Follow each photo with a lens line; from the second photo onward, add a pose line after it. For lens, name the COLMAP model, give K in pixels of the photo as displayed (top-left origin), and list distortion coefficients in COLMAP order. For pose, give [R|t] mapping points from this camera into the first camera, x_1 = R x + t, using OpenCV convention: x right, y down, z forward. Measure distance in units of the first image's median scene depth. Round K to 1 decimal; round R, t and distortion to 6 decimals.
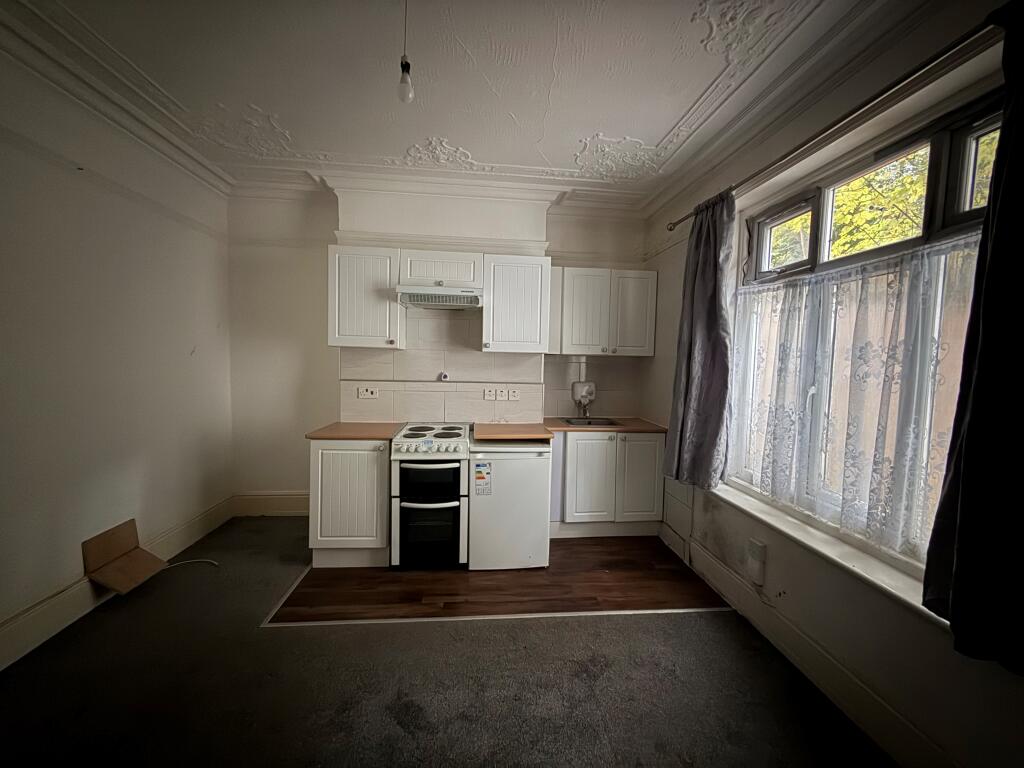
lens RADIAL K [[409.8, 0, 517.8], [0, 409.8, 380.6], [0, 0, 1]] dist [-0.000506, -0.000310]
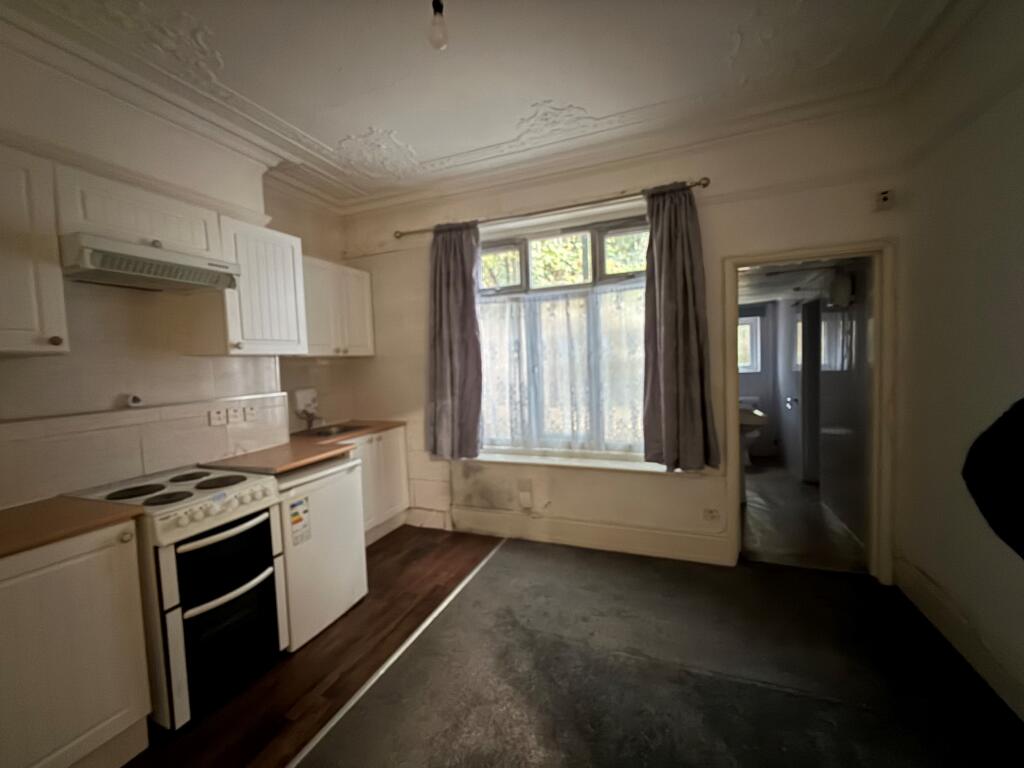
lens RADIAL K [[409.8, 0, 517.8], [0, 409.8, 380.6], [0, 0, 1]] dist [-0.000506, -0.000310]
pose [[0.456376, -0.086236, 0.885598, -0.547982], [0.097900, 0.994116, 0.046353, -0.012872], [-0.884385, 0.065546, 0.462133, 0.282003]]
